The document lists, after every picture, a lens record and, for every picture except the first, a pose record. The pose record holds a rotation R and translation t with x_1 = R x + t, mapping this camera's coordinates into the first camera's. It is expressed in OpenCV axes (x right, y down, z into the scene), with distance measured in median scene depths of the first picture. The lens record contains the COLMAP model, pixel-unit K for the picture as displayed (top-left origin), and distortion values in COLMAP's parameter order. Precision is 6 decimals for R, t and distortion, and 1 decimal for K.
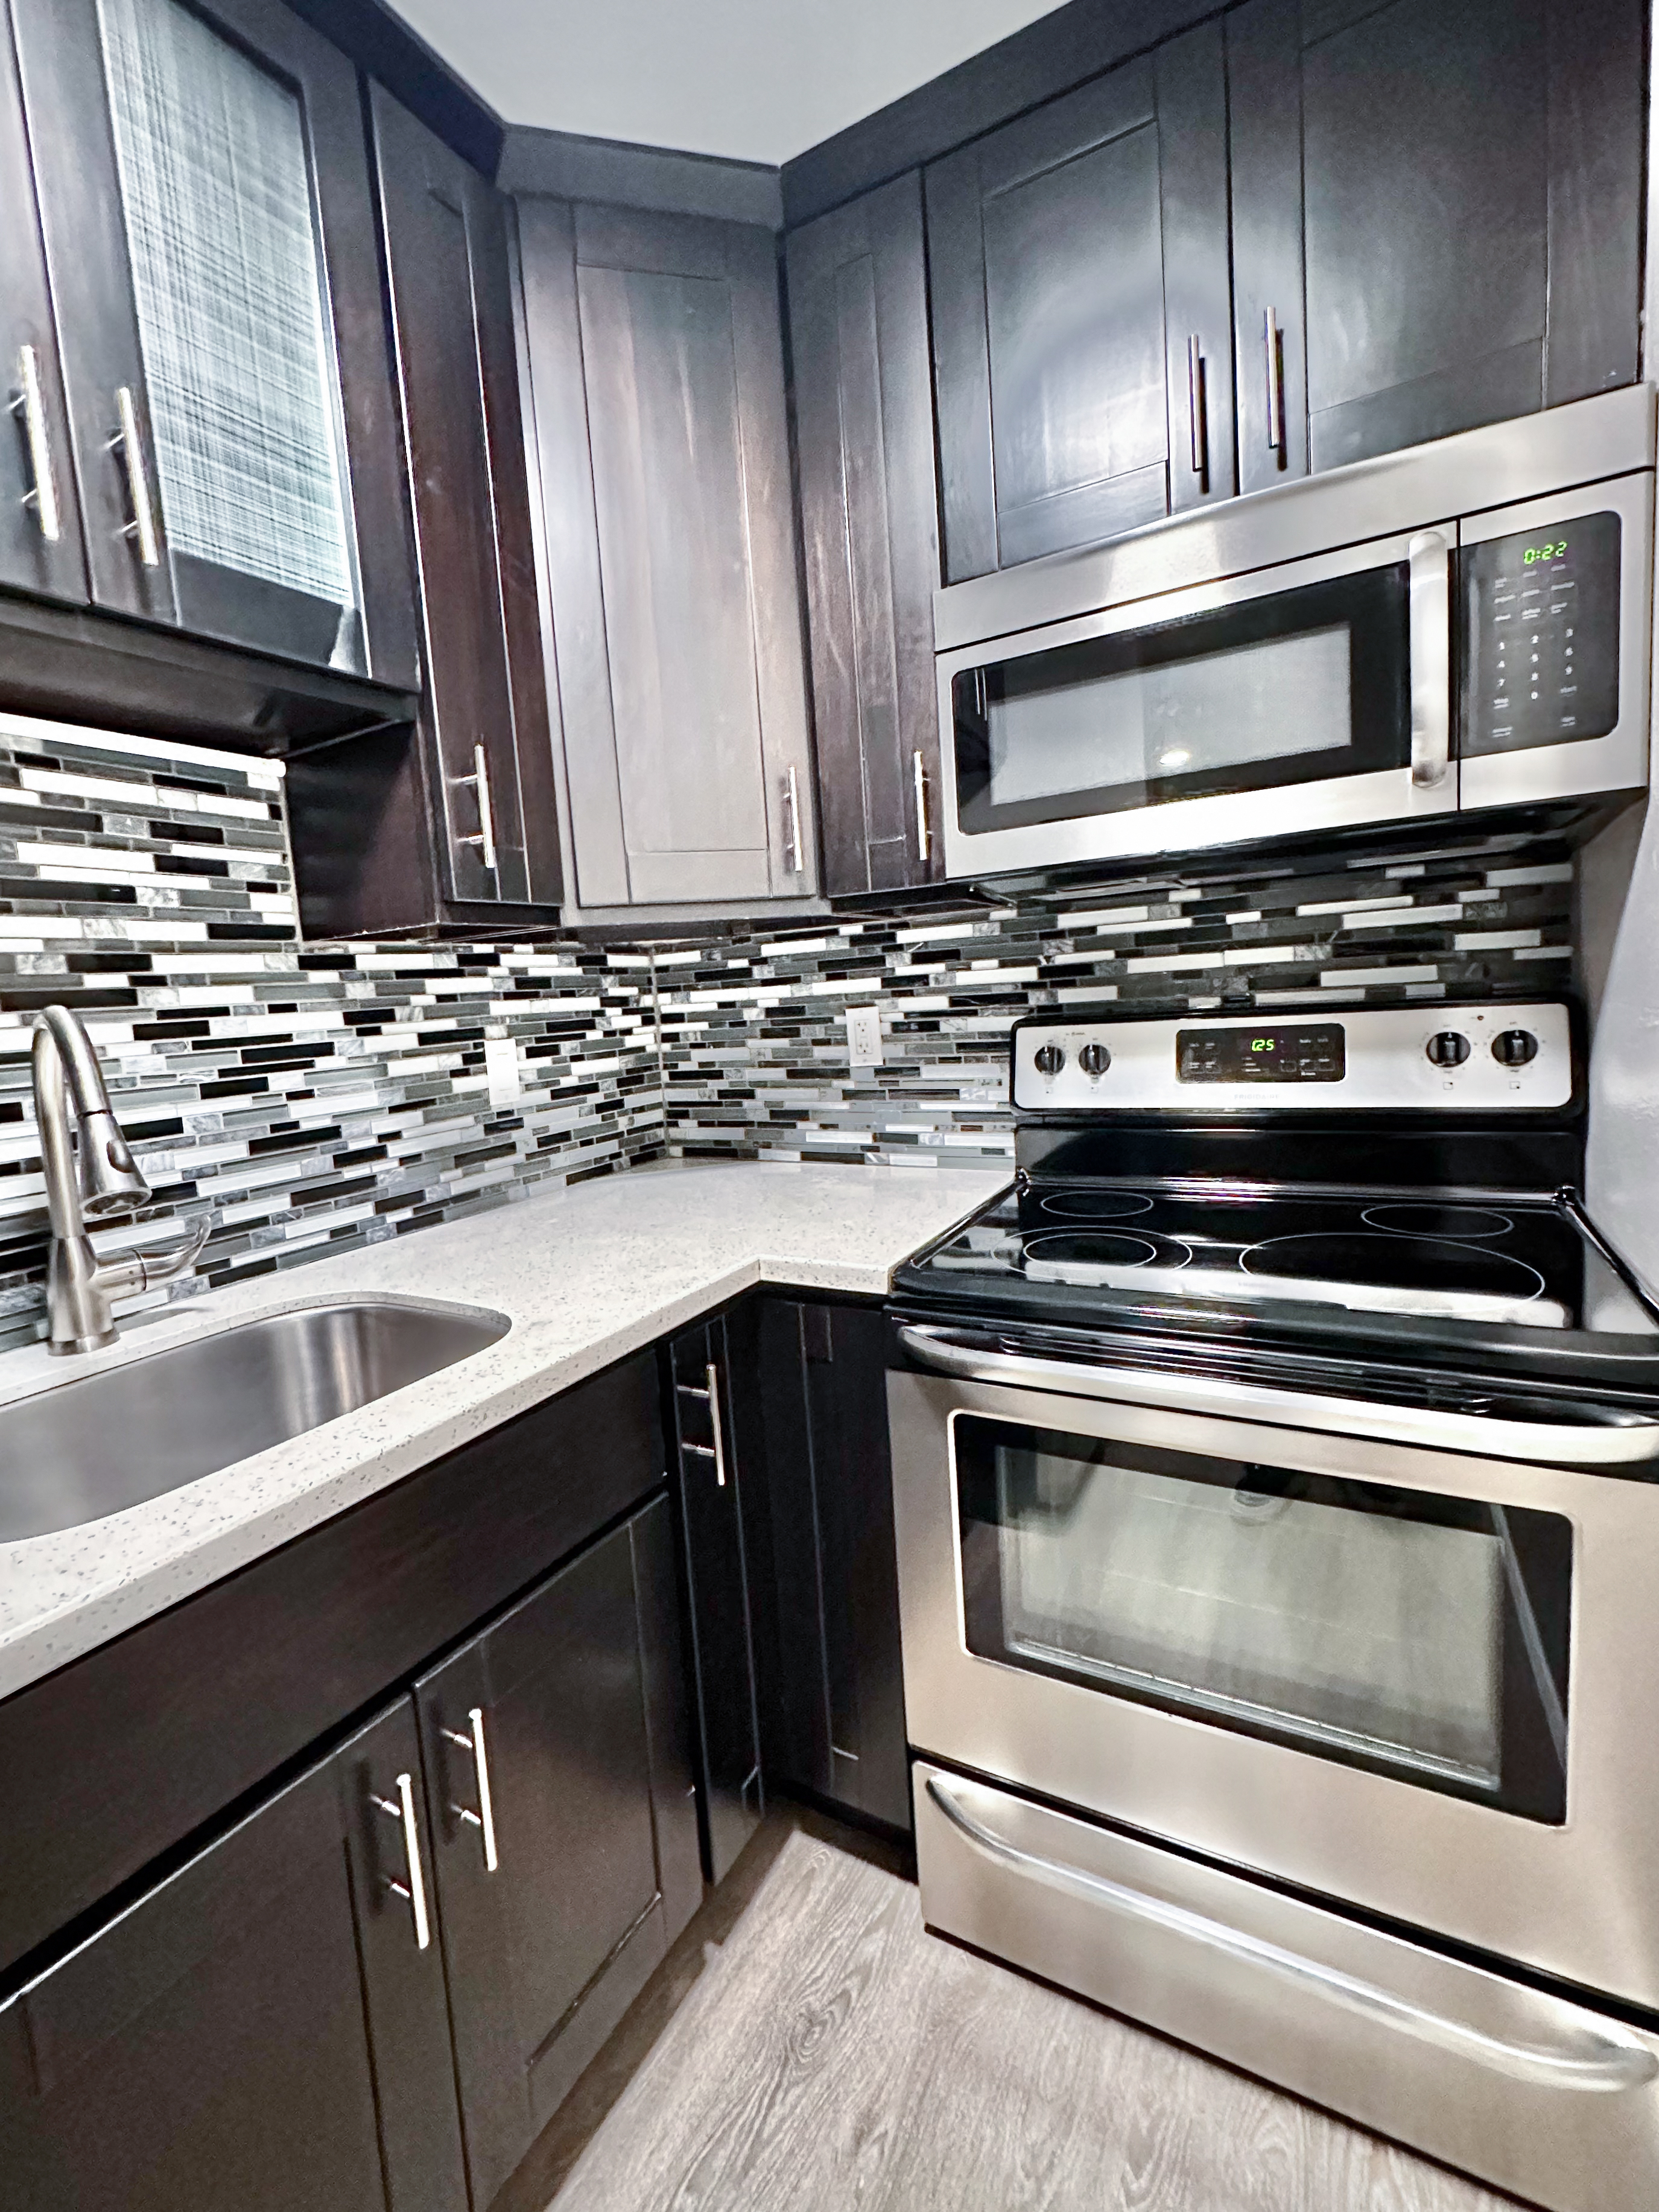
lens RADIAL K [[892.8, 0, 831.7], [0, 892.8, 1092.3], [0, 0, 1]] dist [-0.001560, 0.000176]
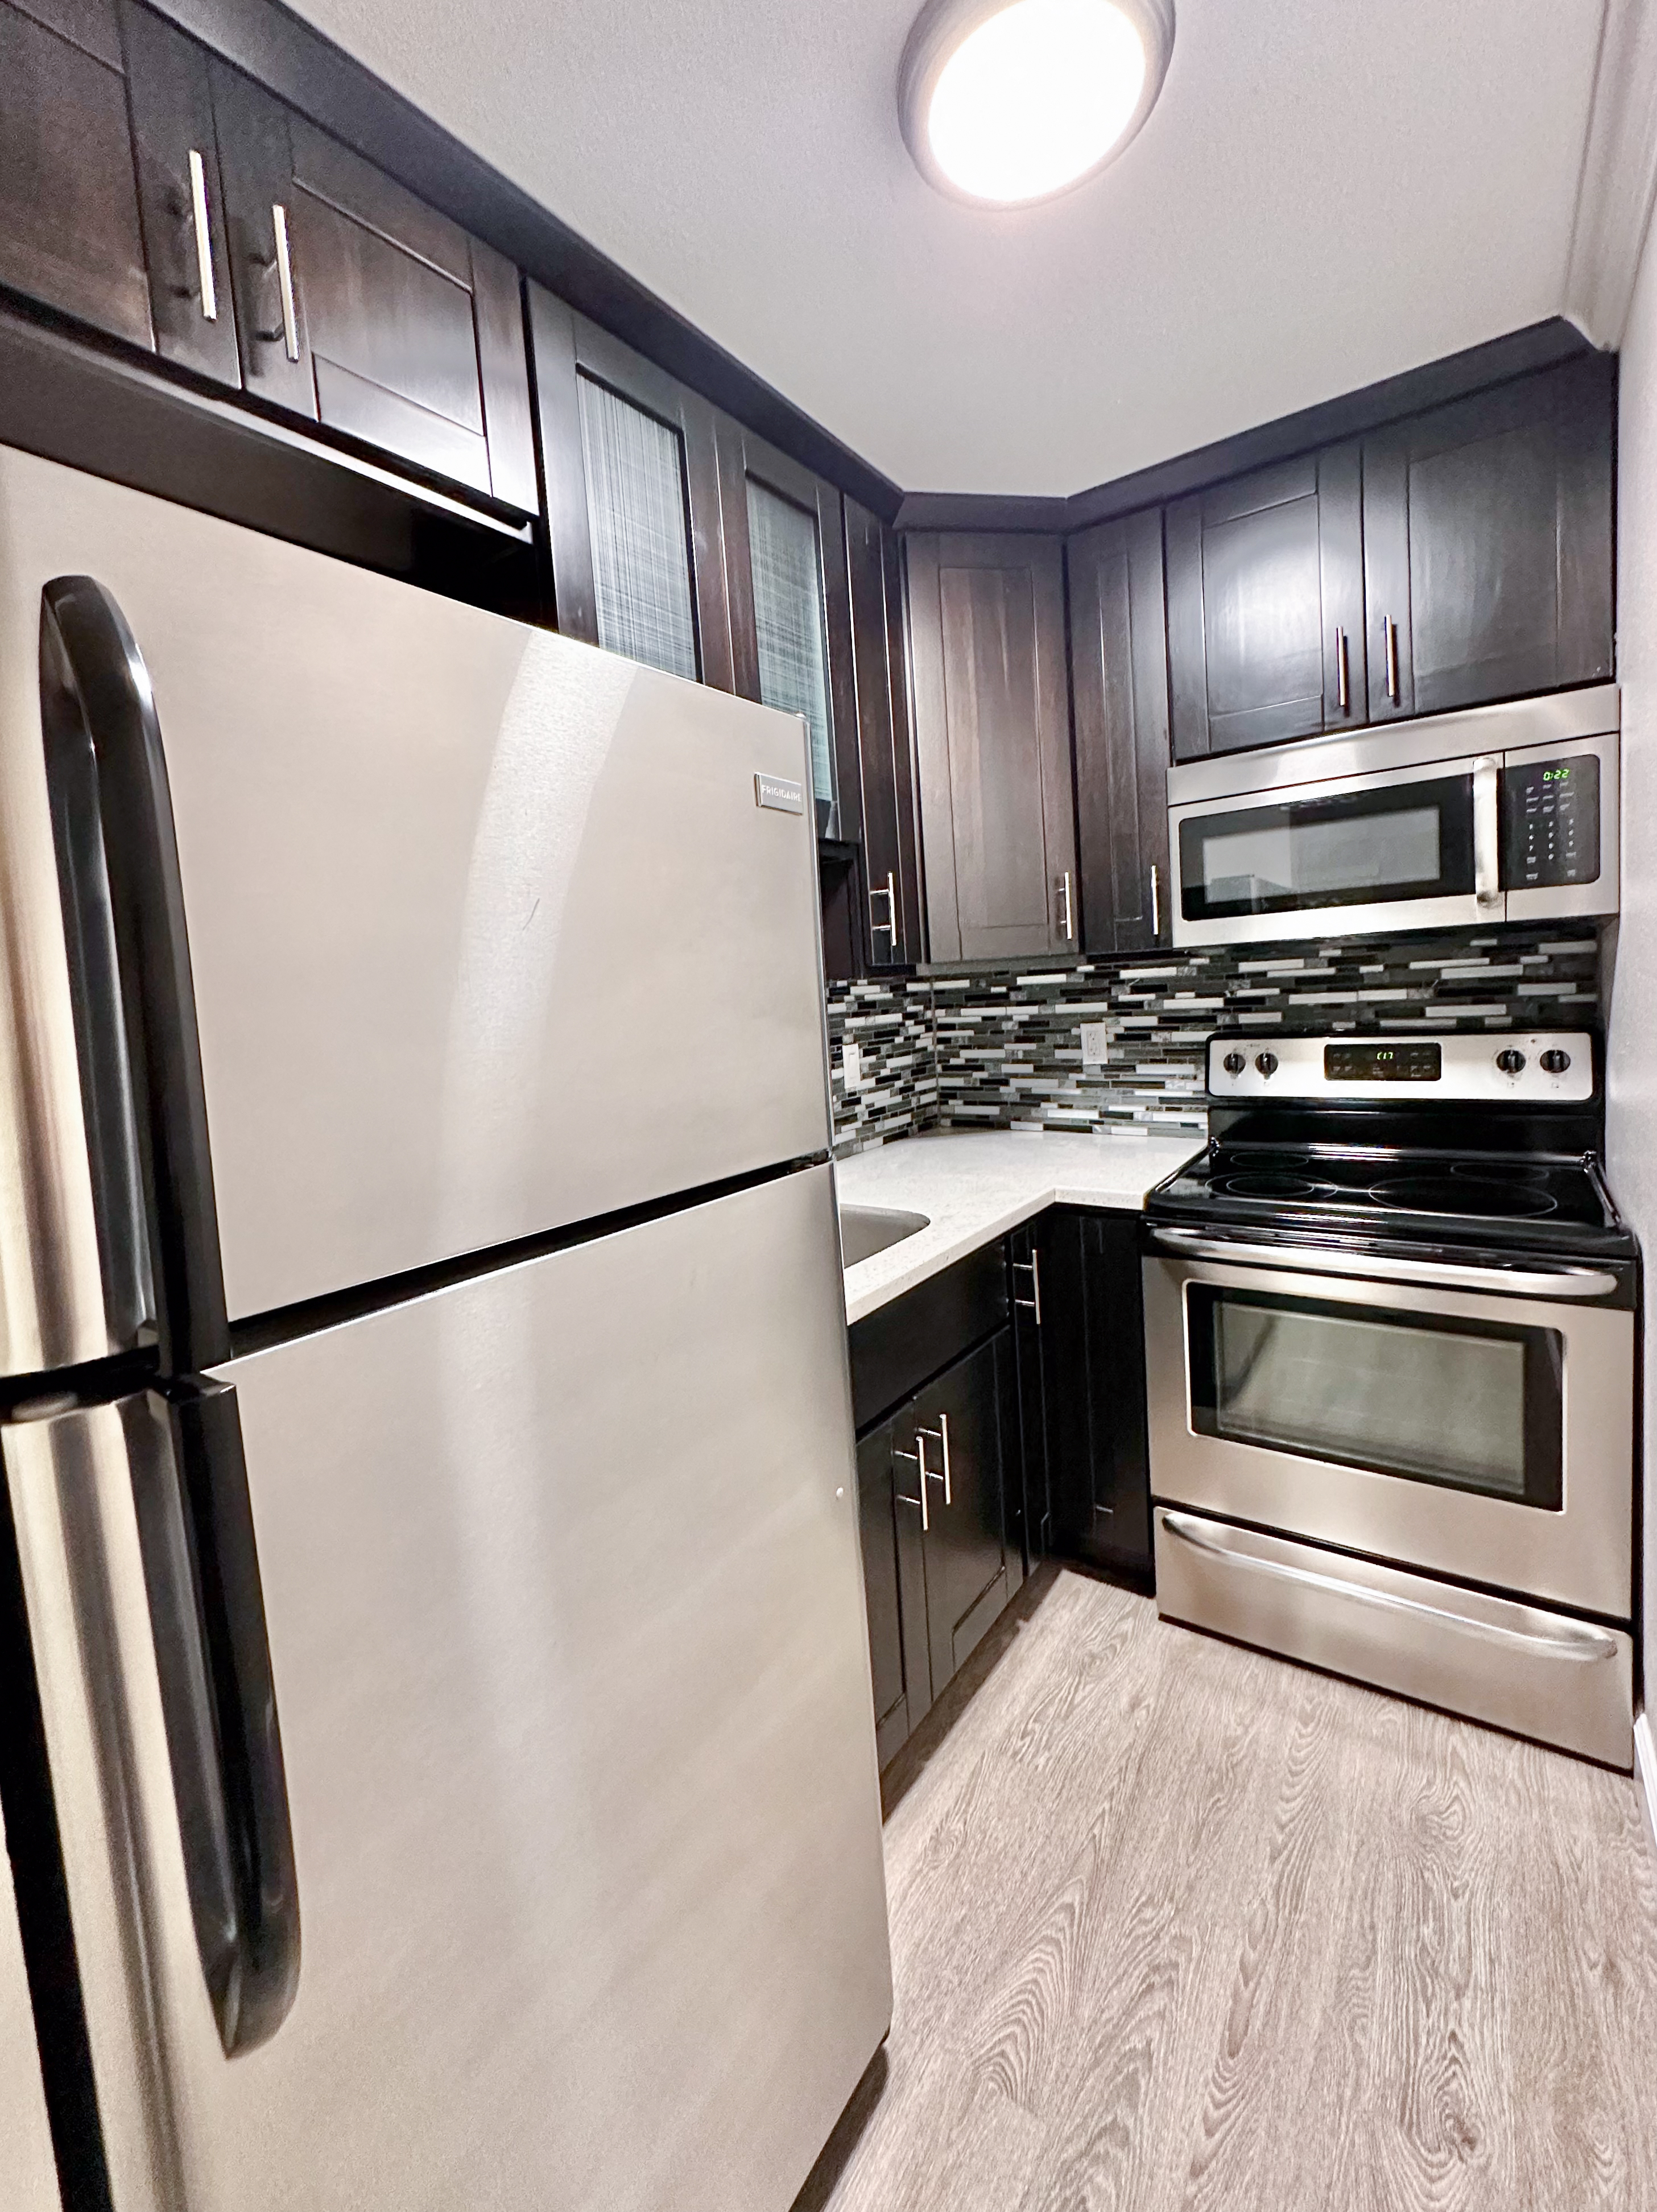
lens RADIAL K [[892.8, 0, 871.5], [0, 892.8, 1053.2], [0, 0, 1]] dist [-0.001560, 0.000176]
pose [[0.996627, 0.010840, -0.081342, -0.270919], [-0.012630, 0.999689, -0.021526, -0.015654], [0.081083, 0.022480, 0.996454, -0.599976]]
